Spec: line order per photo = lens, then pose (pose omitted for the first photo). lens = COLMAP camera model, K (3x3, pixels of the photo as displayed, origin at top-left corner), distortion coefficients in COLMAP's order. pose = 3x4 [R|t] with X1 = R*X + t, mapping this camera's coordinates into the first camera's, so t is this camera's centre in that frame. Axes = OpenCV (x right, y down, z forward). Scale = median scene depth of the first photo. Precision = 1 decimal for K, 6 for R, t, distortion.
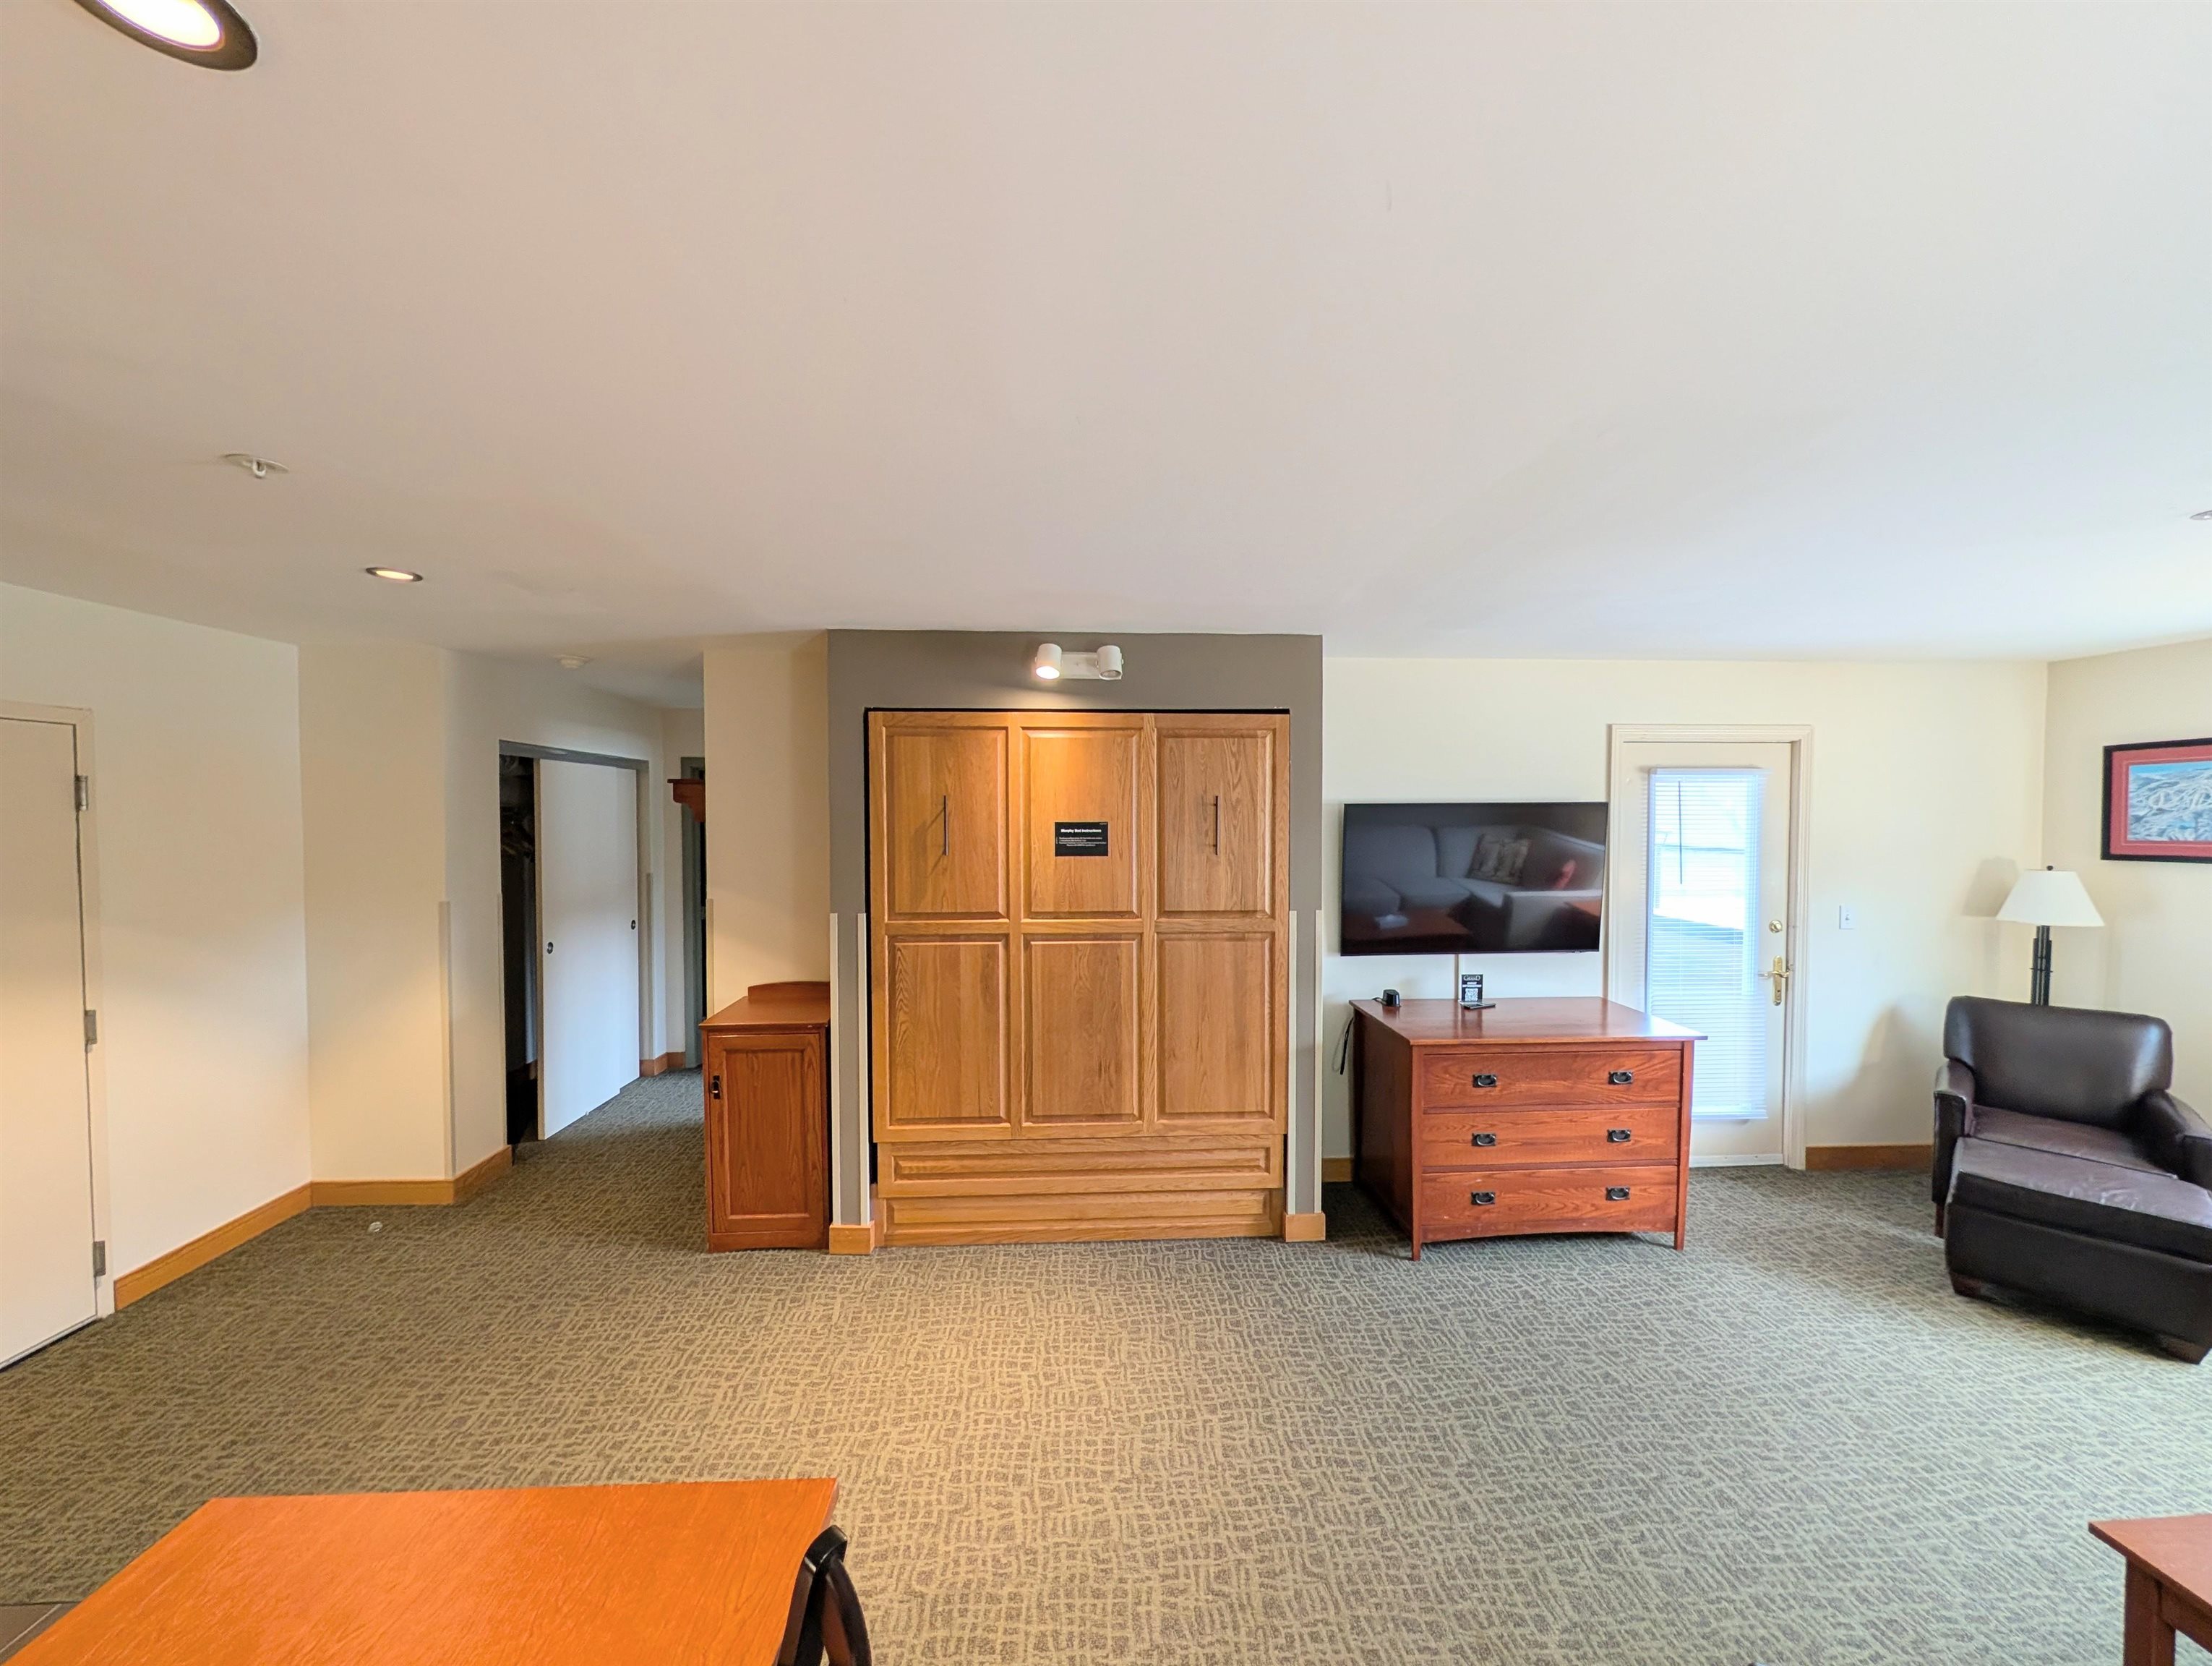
lens RADIAL K [[845.9, 0, 1109.3], [0, 845.9, 840.4], [0, 0, 1]] dist [-0.002093, 0.000441]
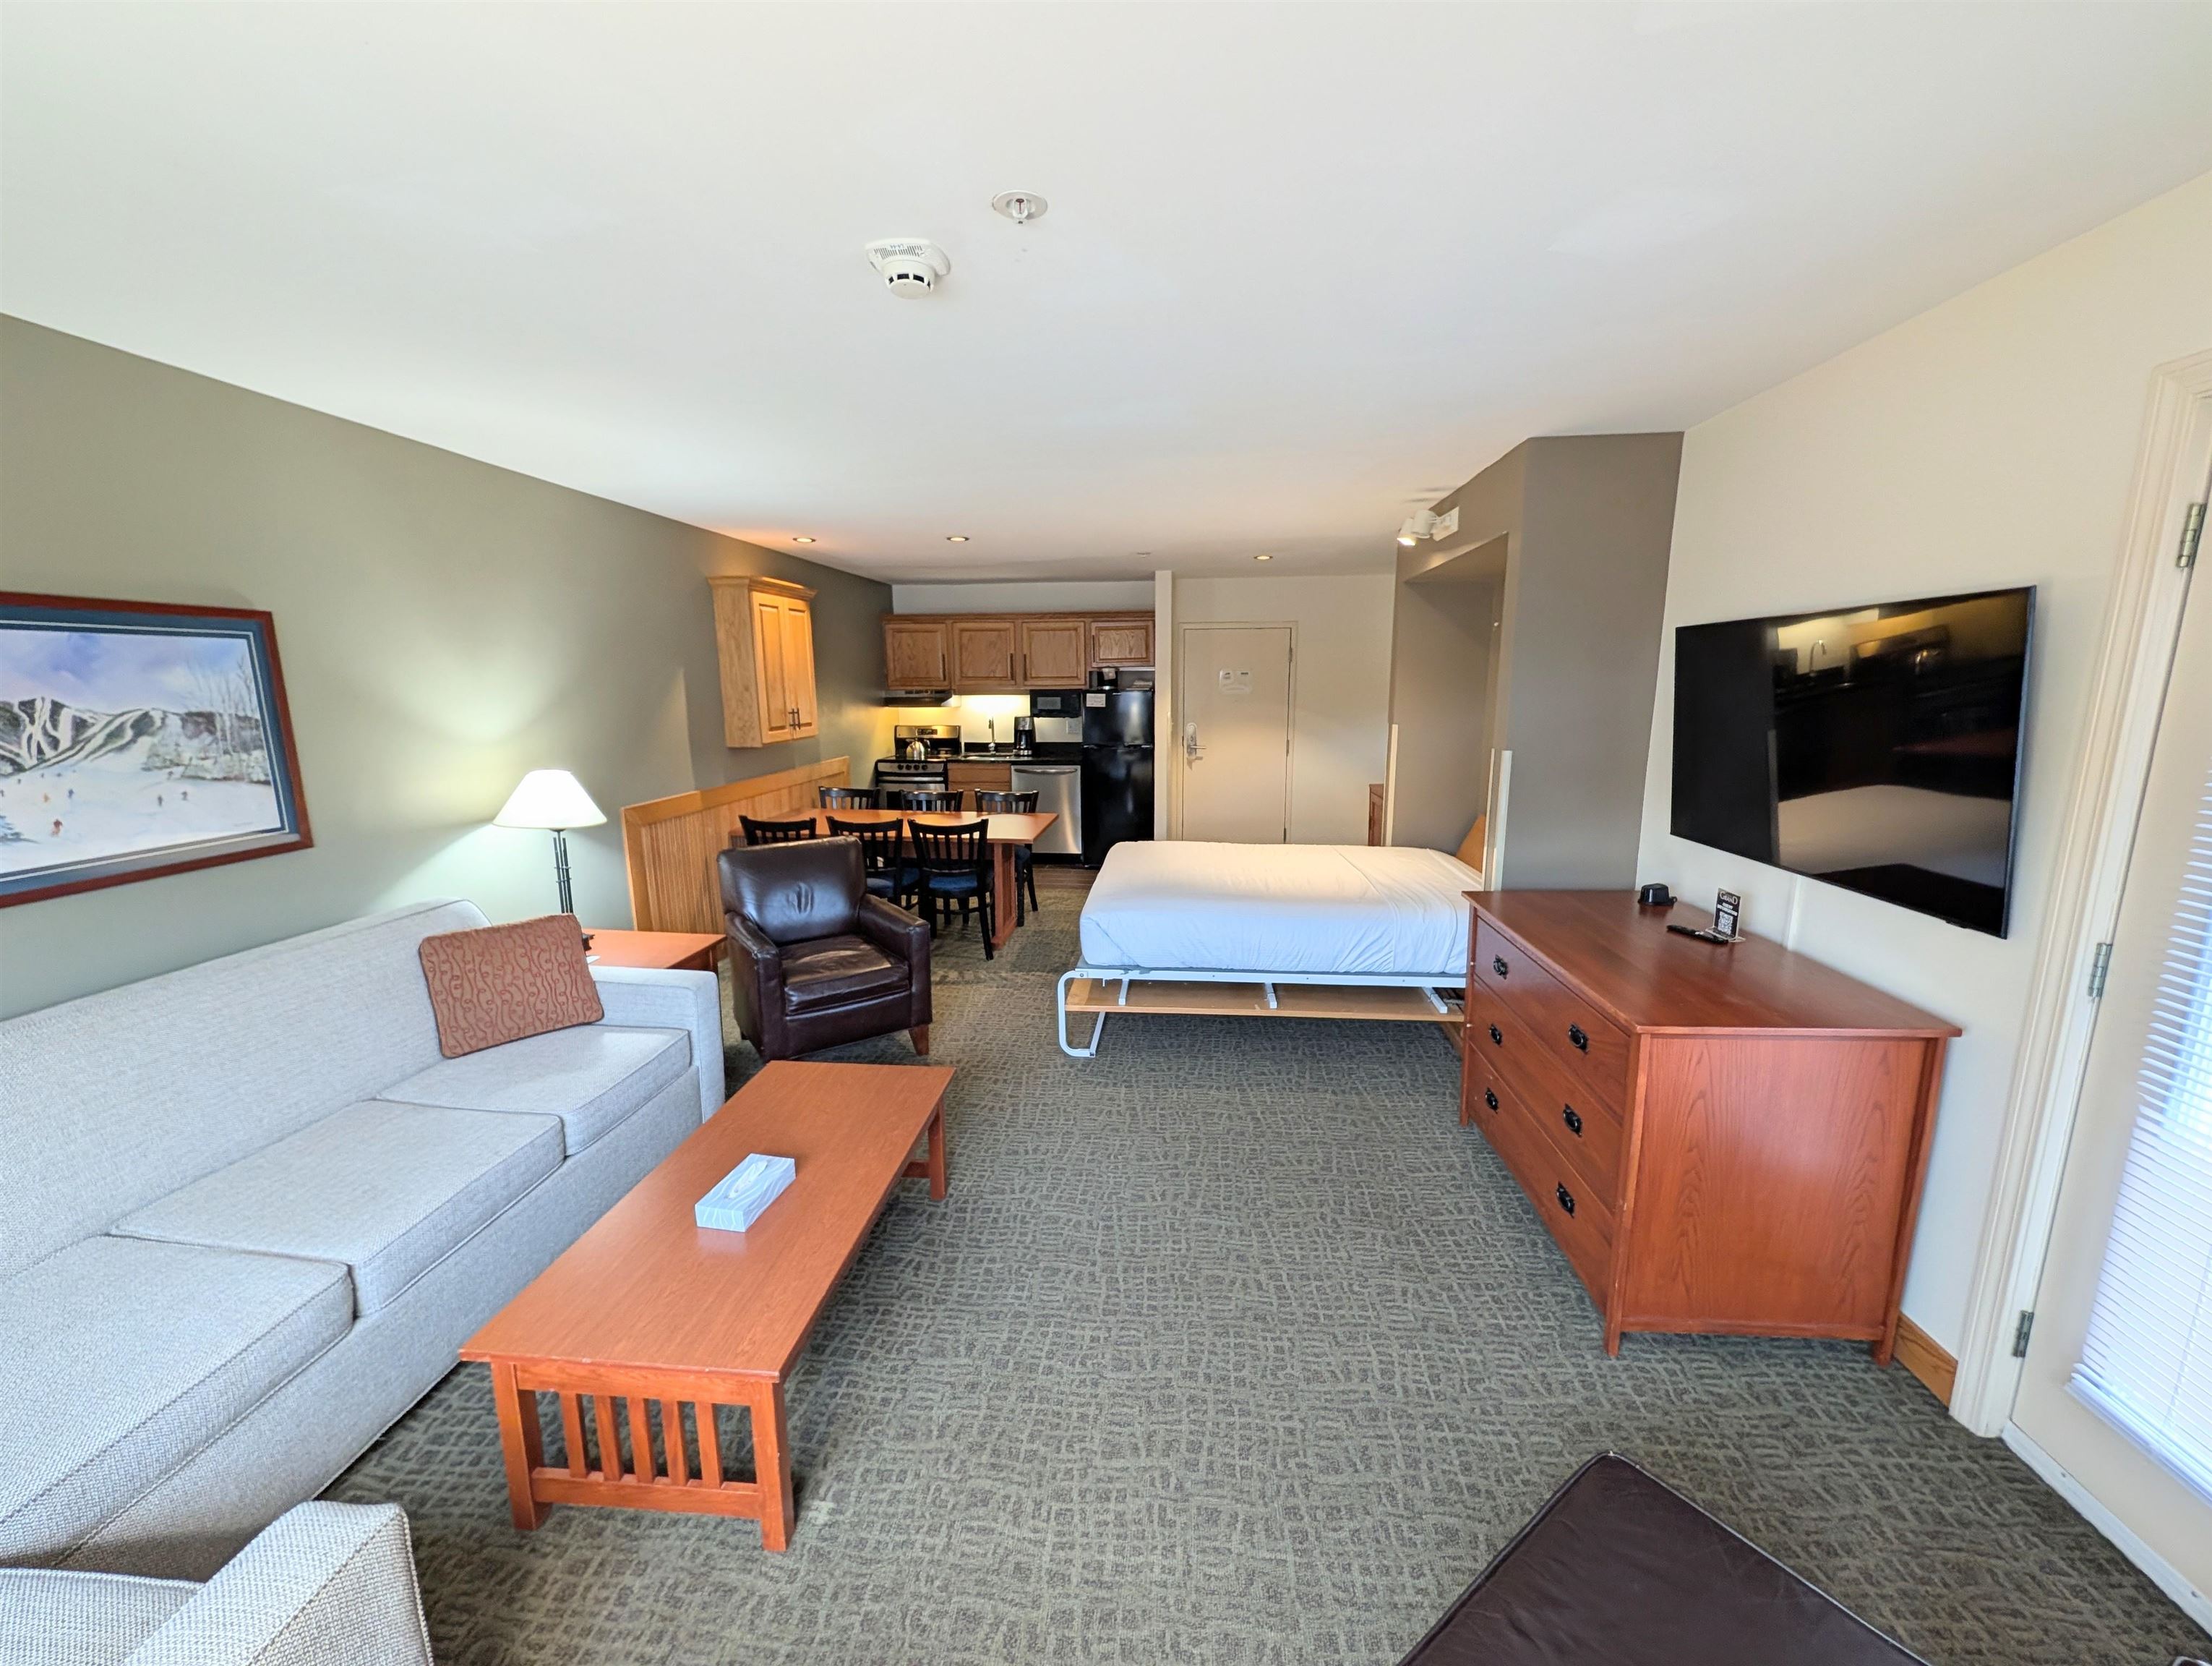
lens RADIAL K [[845.9, 0, 1103.5], [0, 845.9, 834.9], [0, 0, 1]] dist [-0.002093, 0.000441]
pose [[-0.152305, 0.182994, -0.971245, 1.276960], [-0.022296, 0.981823, 0.188483, 0.007497], [0.988082, 0.050362, -0.145456, 0.717975]]
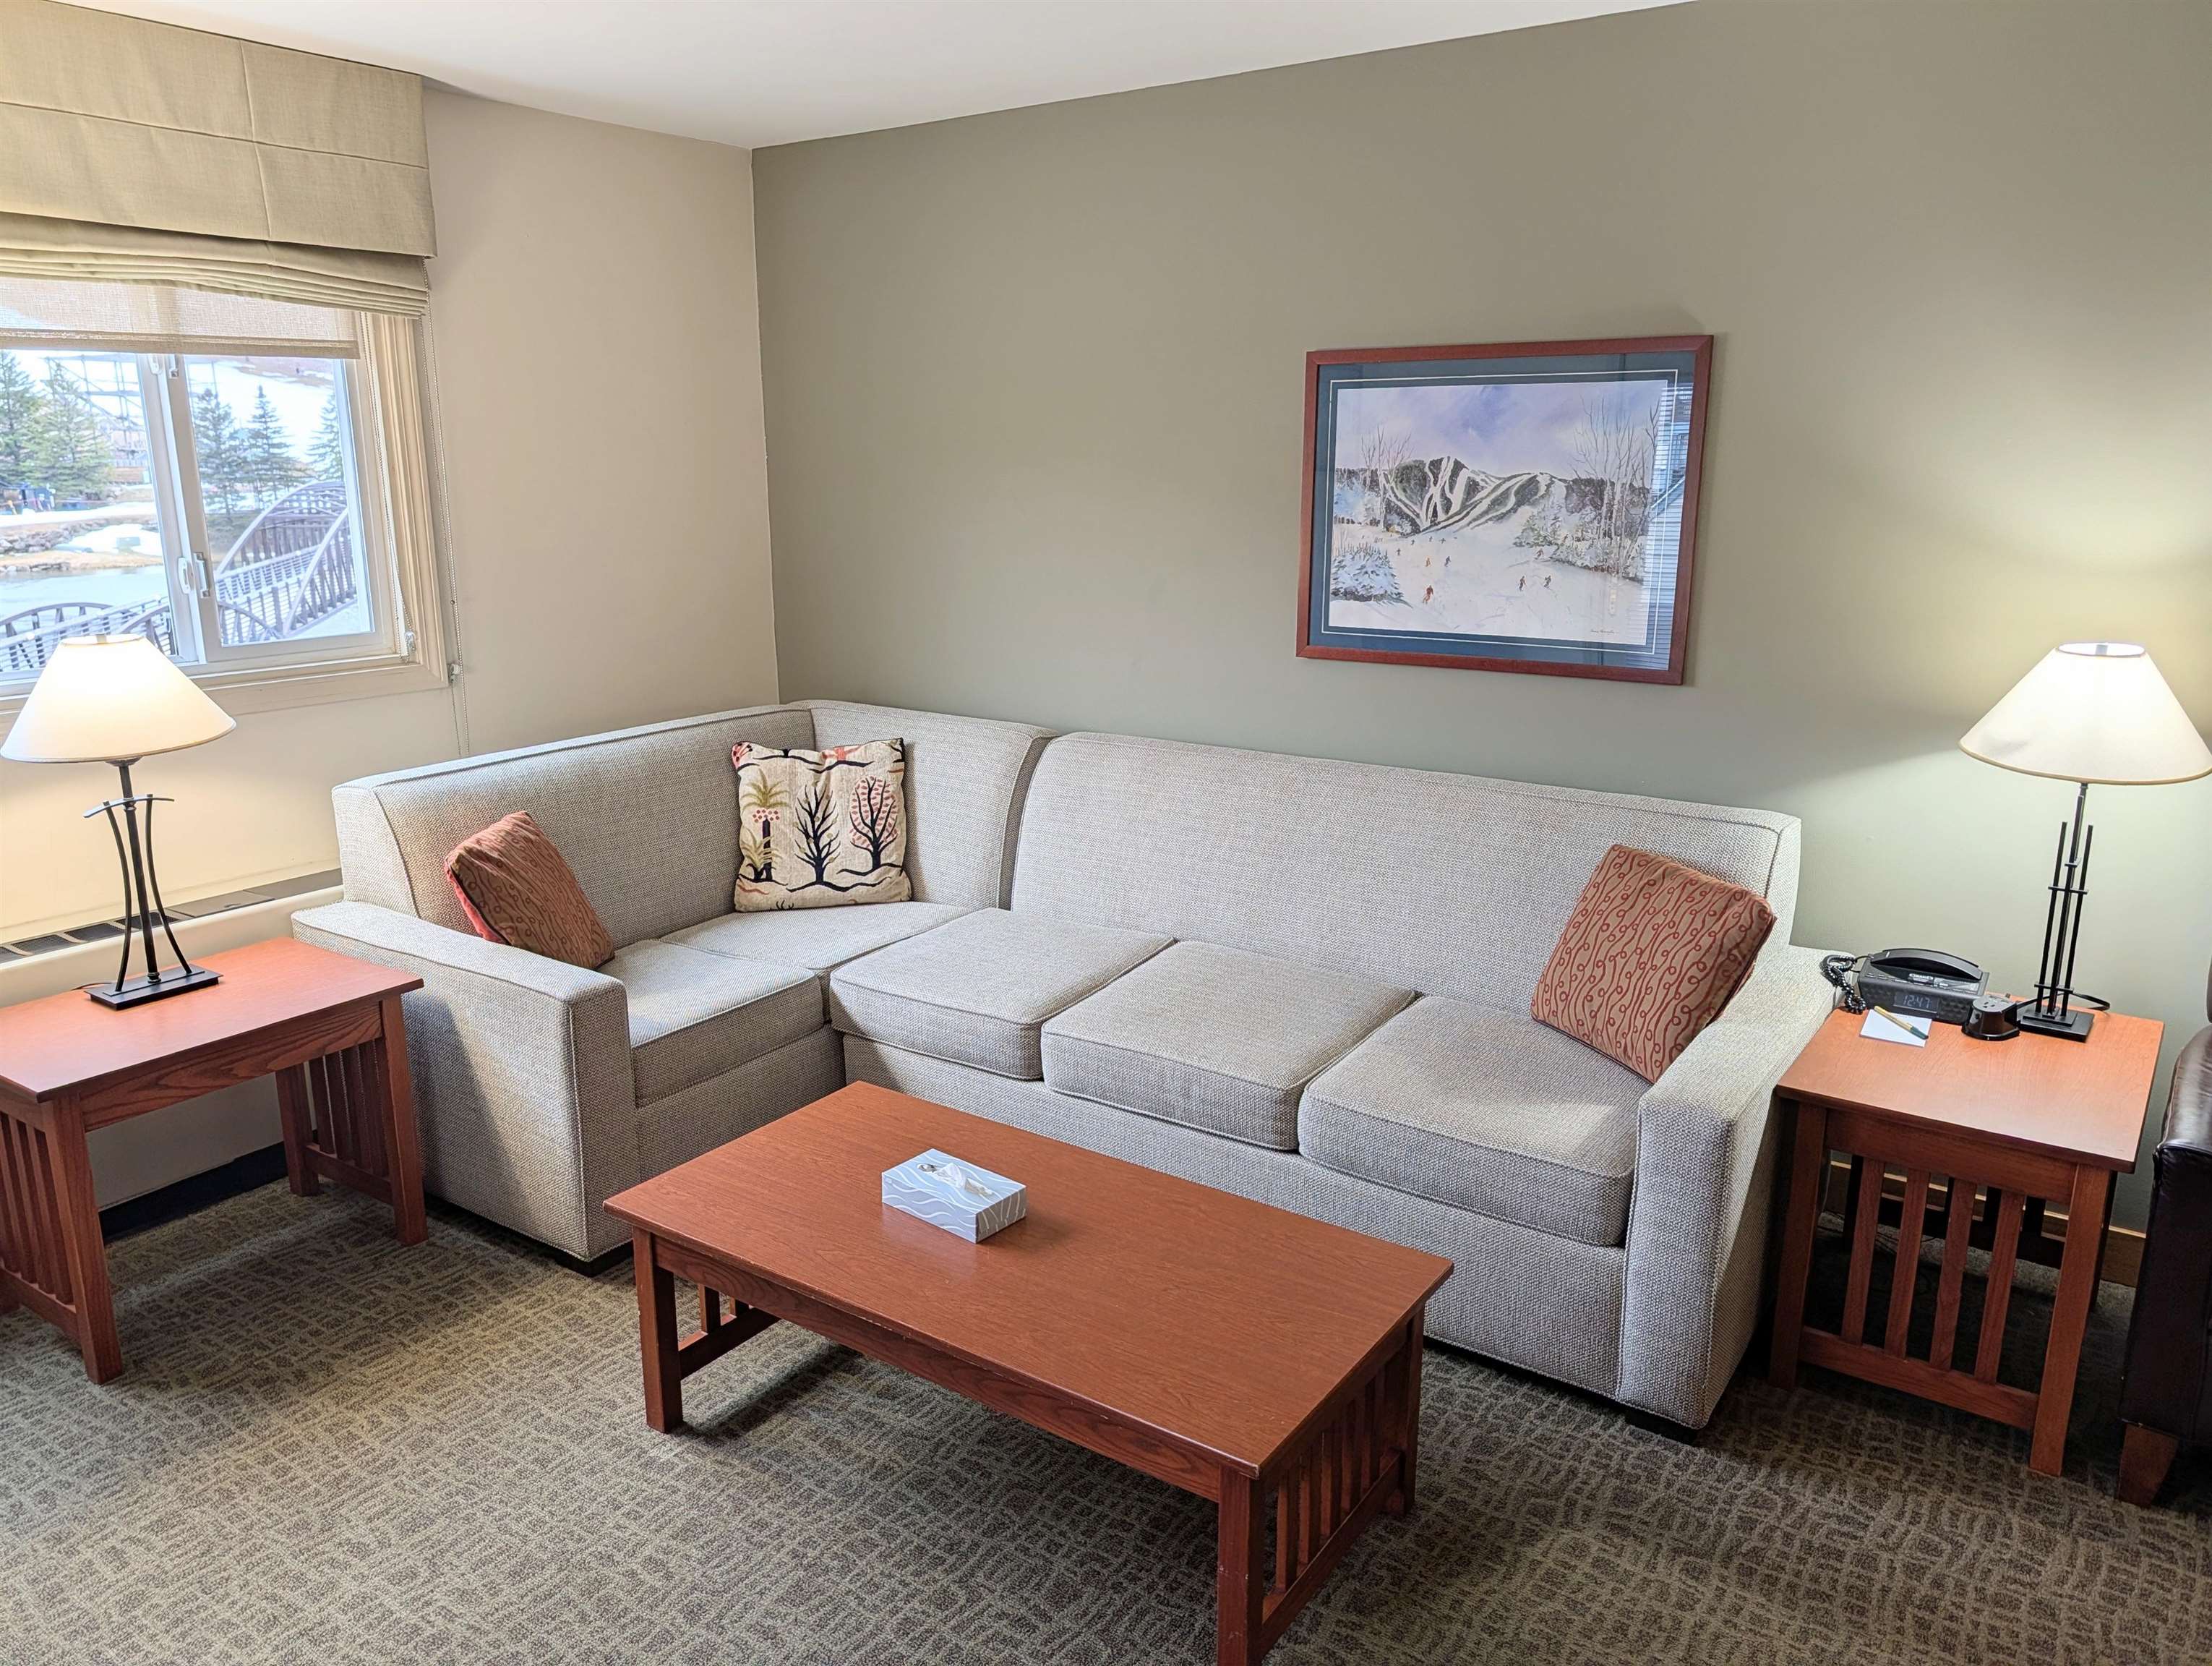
lens RADIAL K [[1597.0, 0, 1095.9], [0, 1597.0, 834.4], [0, 0, 1]] dist [0.033424, -0.031395]
pose [[-0.779713, -0.141532, 0.609931, 0.268732], [0.022115, 0.967285, 0.252726, 0.009105], [-0.625746, 0.210543, -0.751075, 0.899948]]
